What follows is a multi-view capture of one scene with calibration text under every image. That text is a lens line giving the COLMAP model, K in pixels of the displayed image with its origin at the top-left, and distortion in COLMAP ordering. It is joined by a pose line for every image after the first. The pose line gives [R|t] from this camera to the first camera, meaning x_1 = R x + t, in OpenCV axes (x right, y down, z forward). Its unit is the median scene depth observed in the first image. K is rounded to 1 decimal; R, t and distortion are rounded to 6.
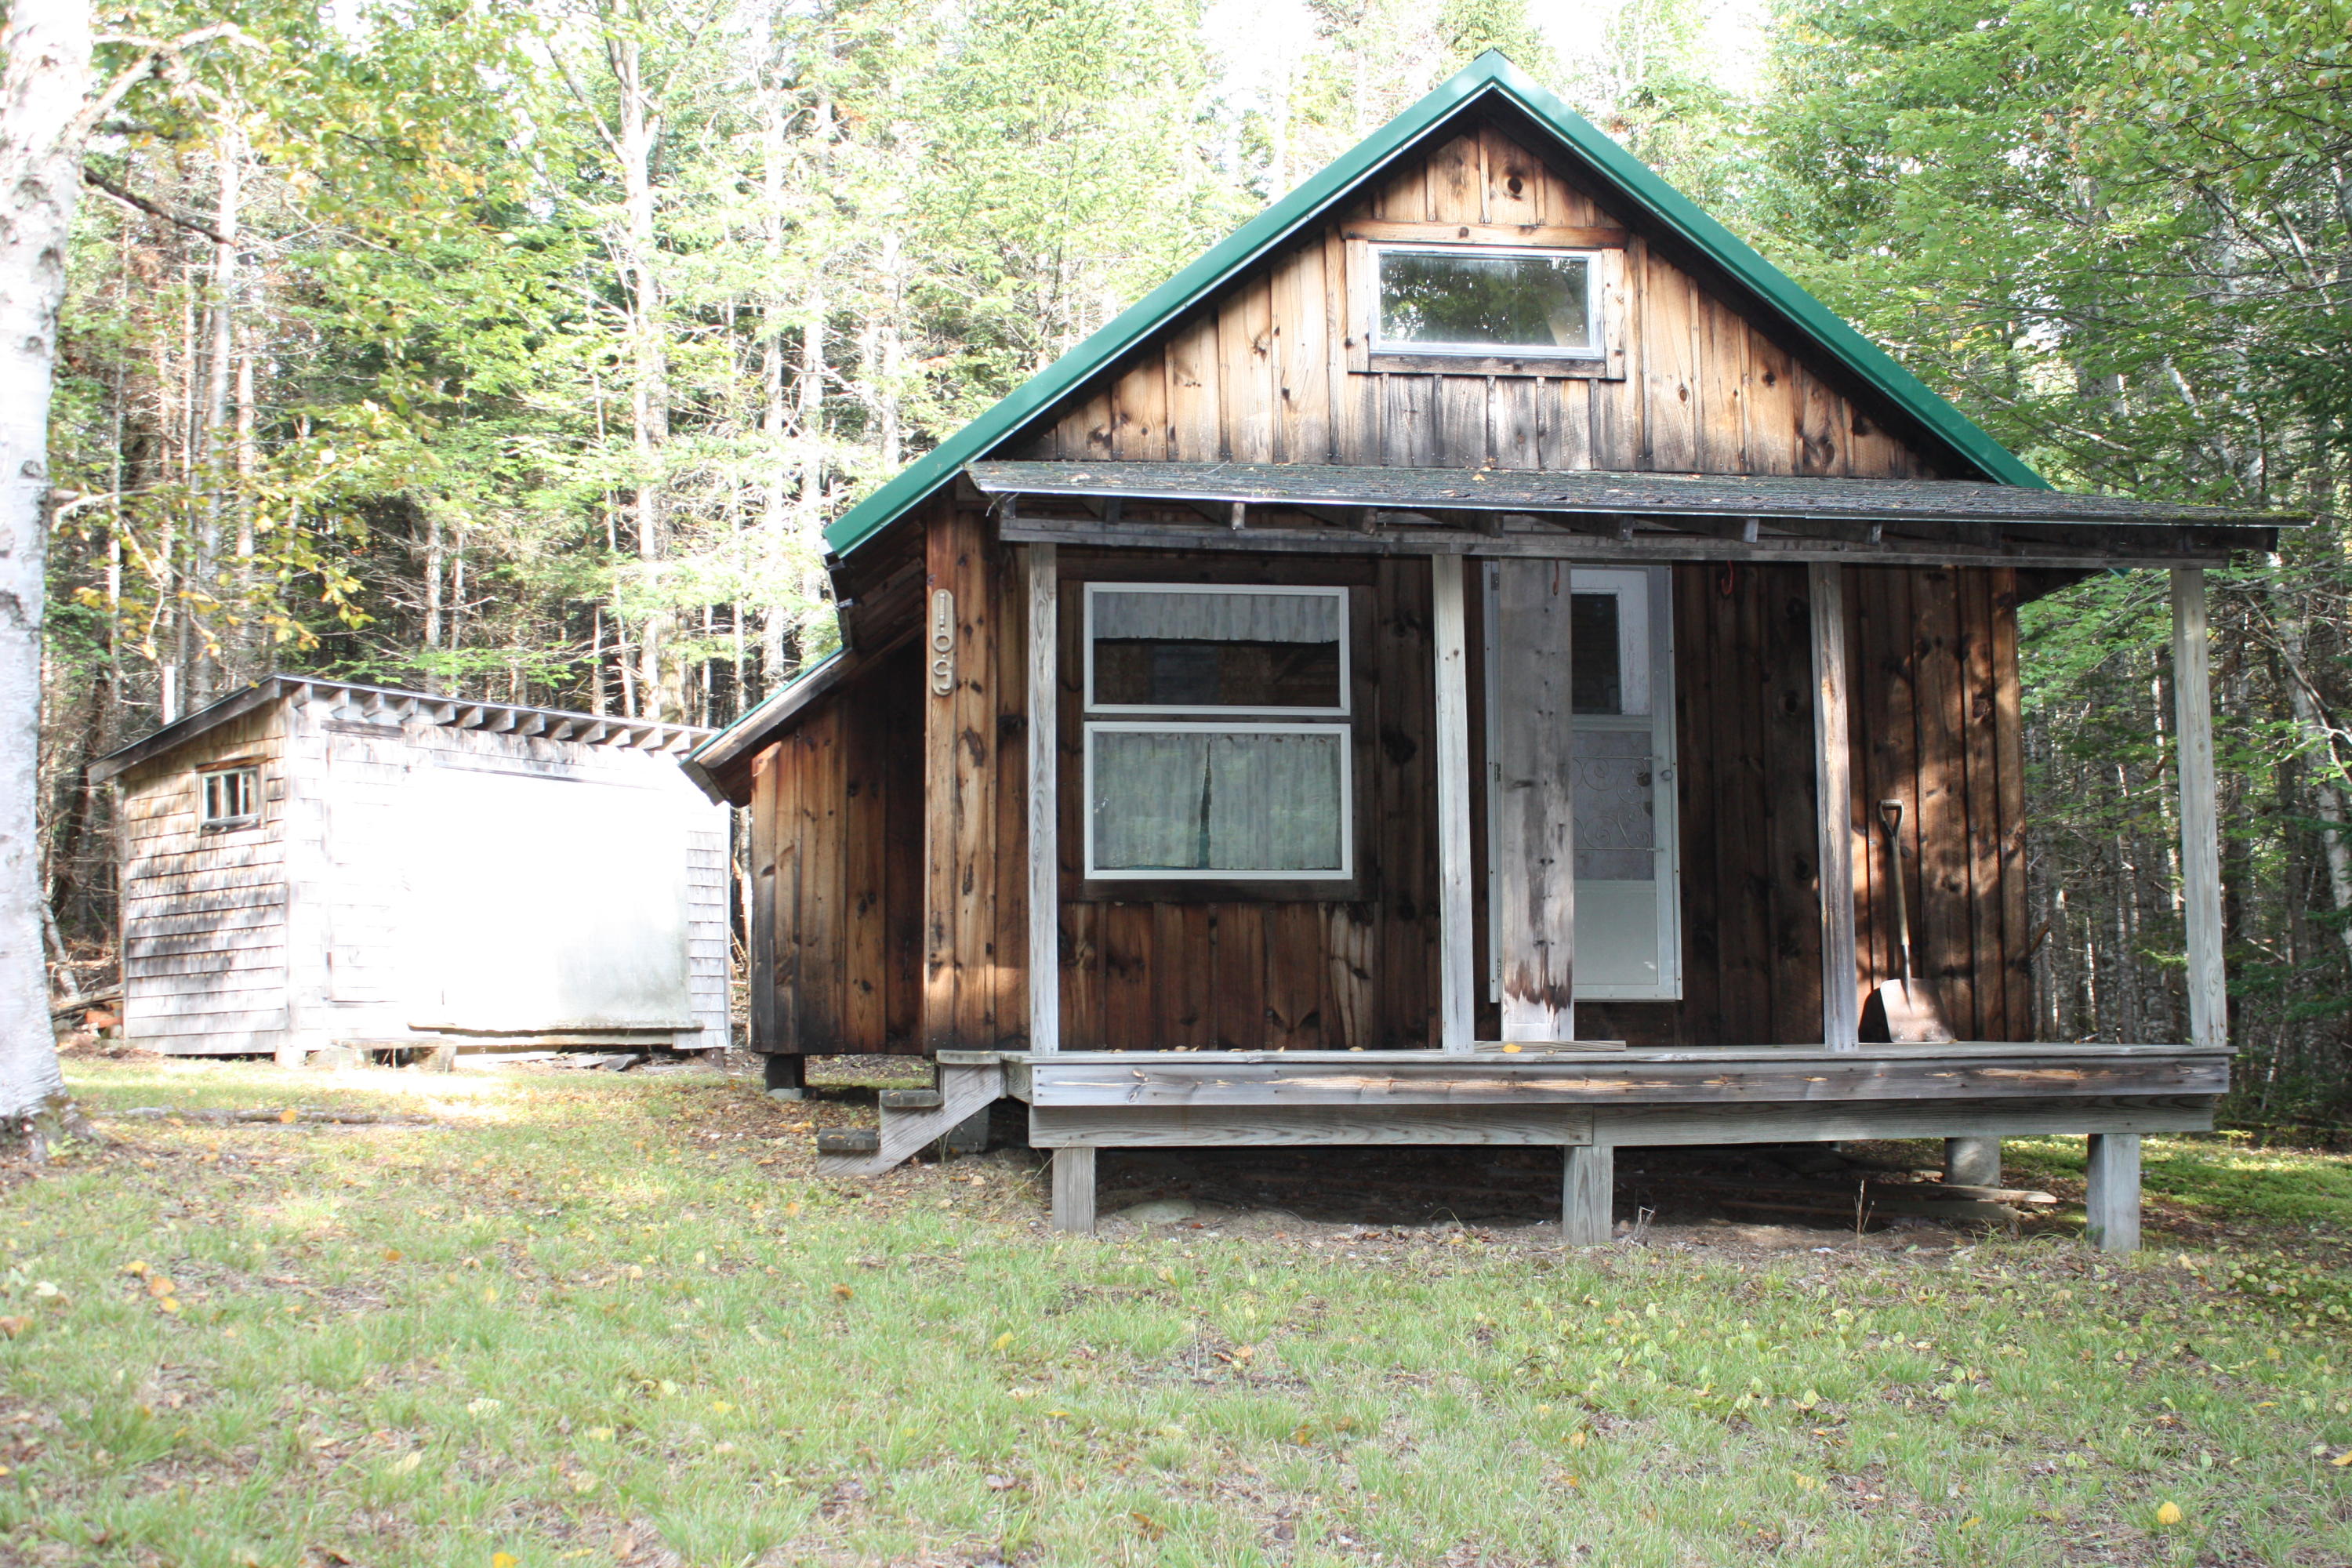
lens RADIAL K [[2556.6, 0, 1176.0], [0, 2556.6, 777.6], [0, 0, 1]] dist [-0.021969, 0.000000]
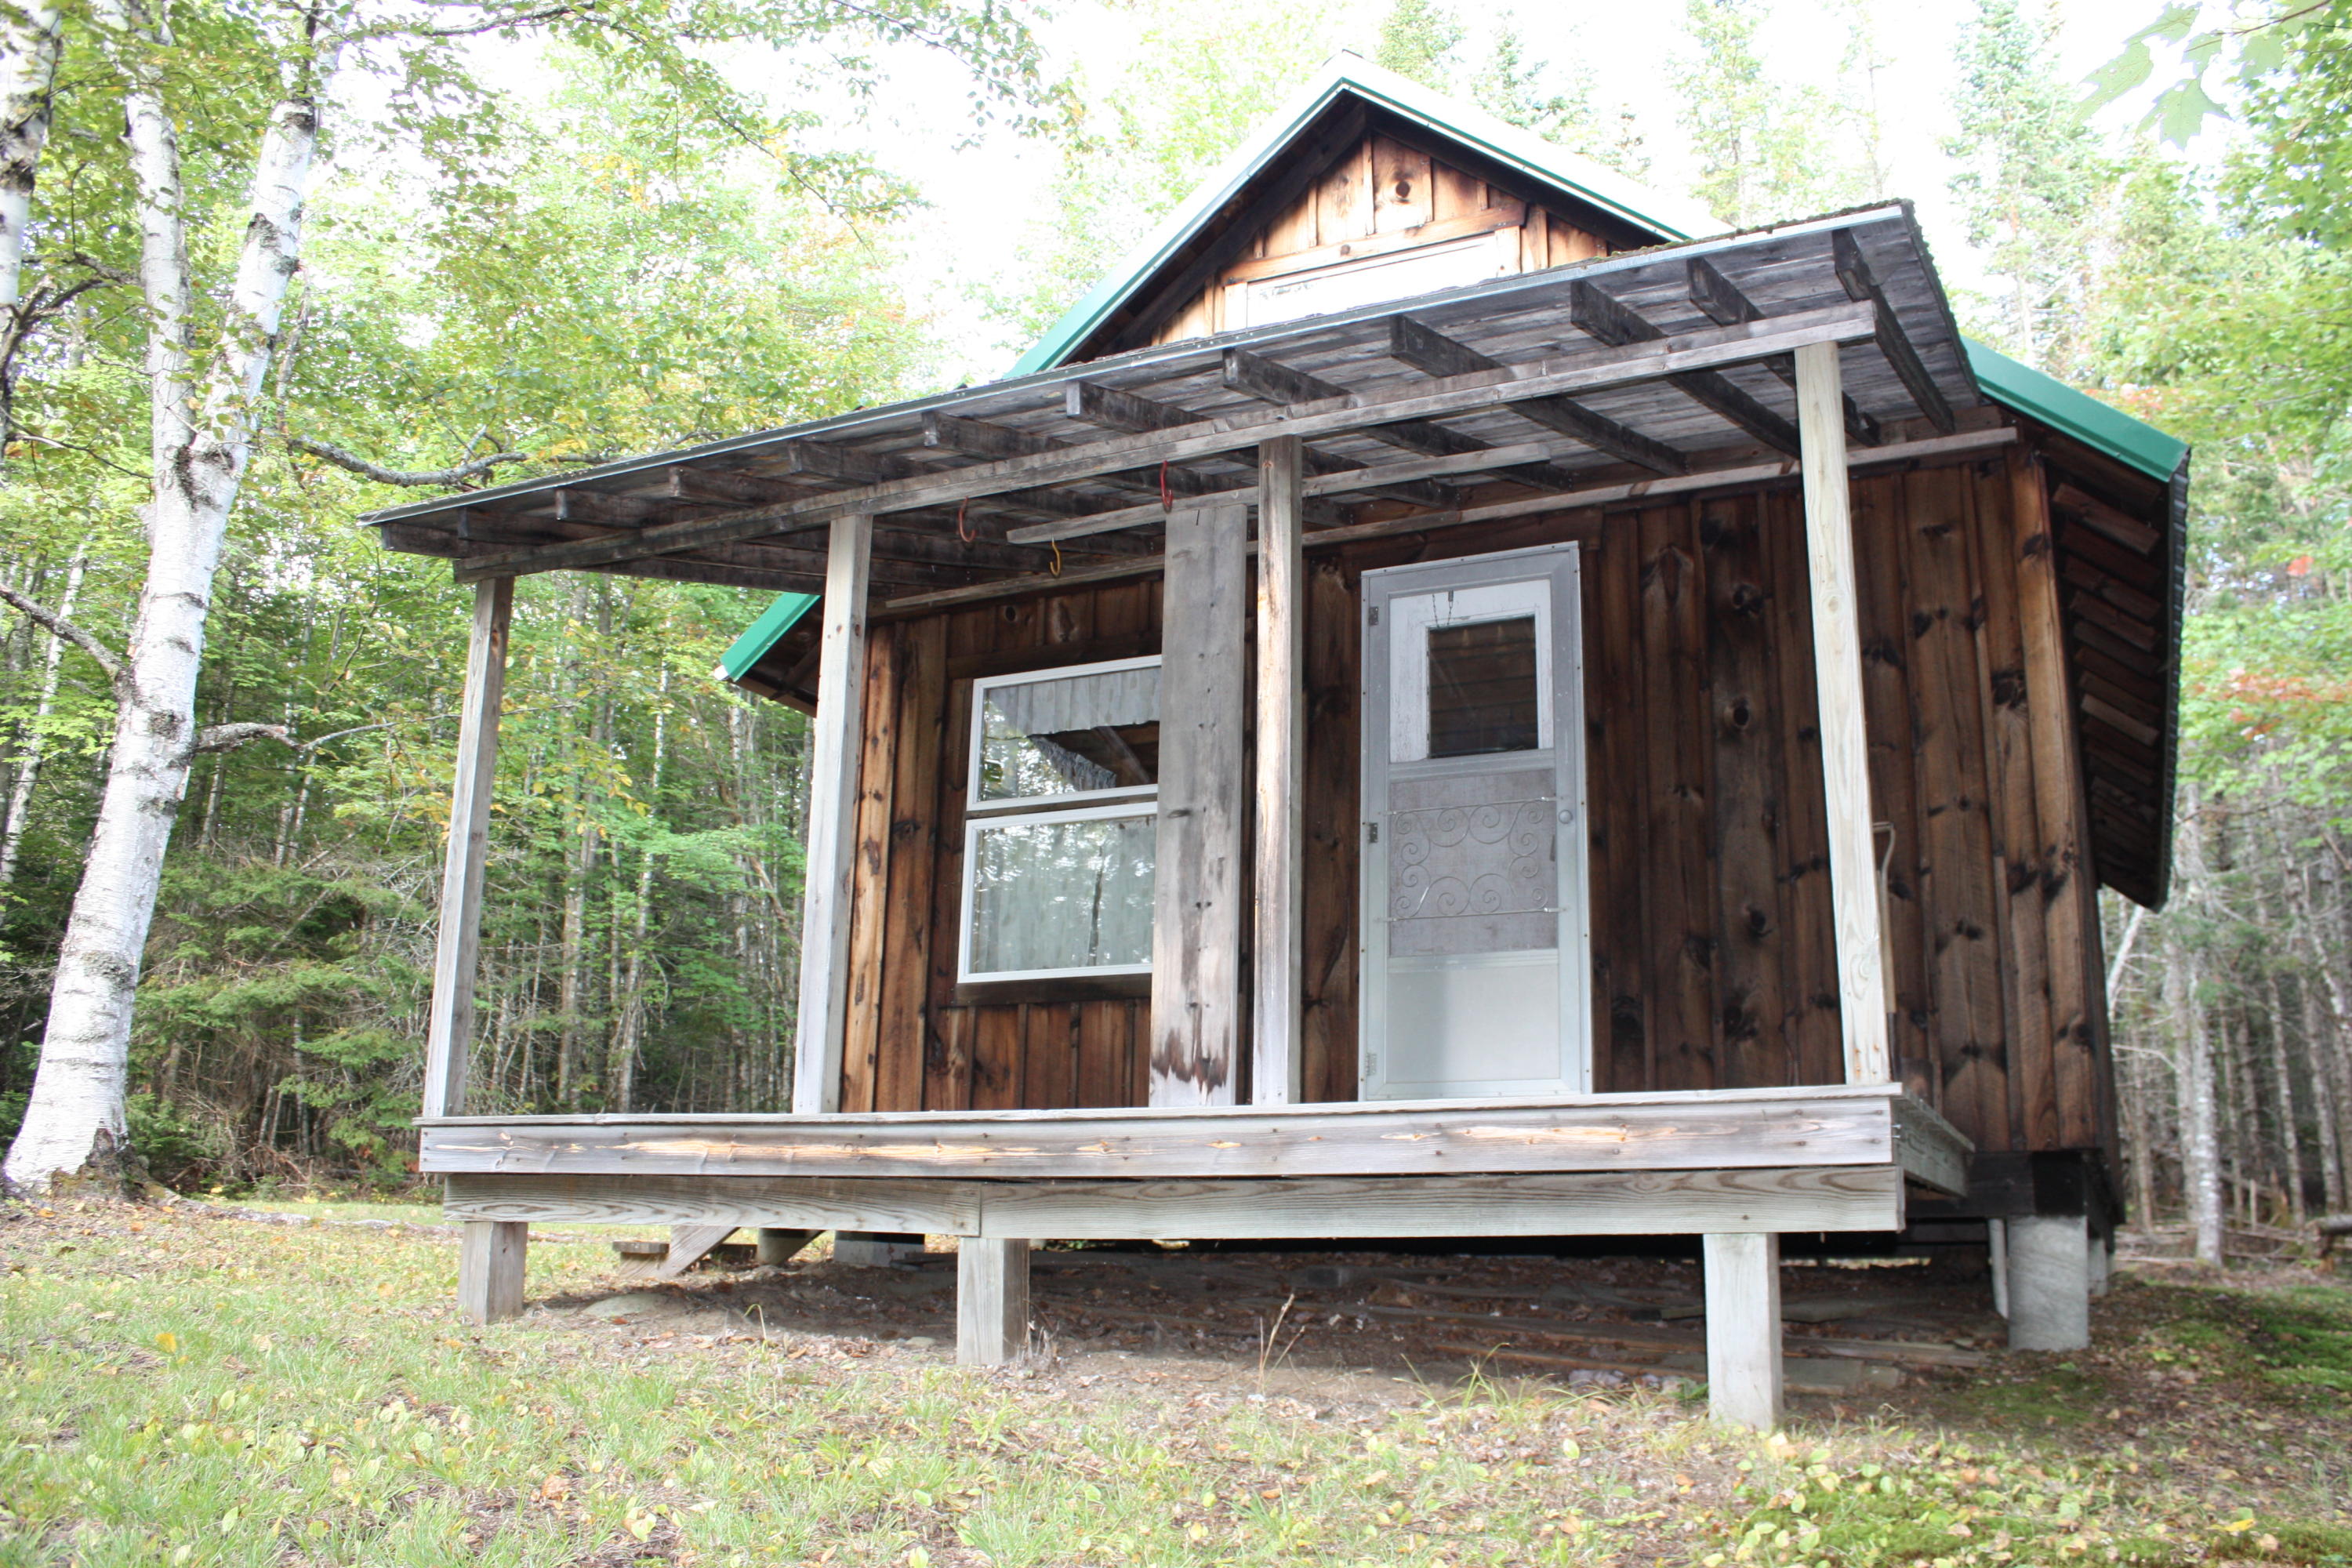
lens RADIAL K [[1985.1, 0, 1176.6], [0, 1985.1, 787.3], [0, 0, 1]] dist [-0.089183, 0.006633]
pose [[0.841067, -0.109681, -0.529694, 0.473258], [0.031722, 0.987543, -0.154116, 0.092447], [0.540000, 0.112819, 0.834070, 0.466555]]
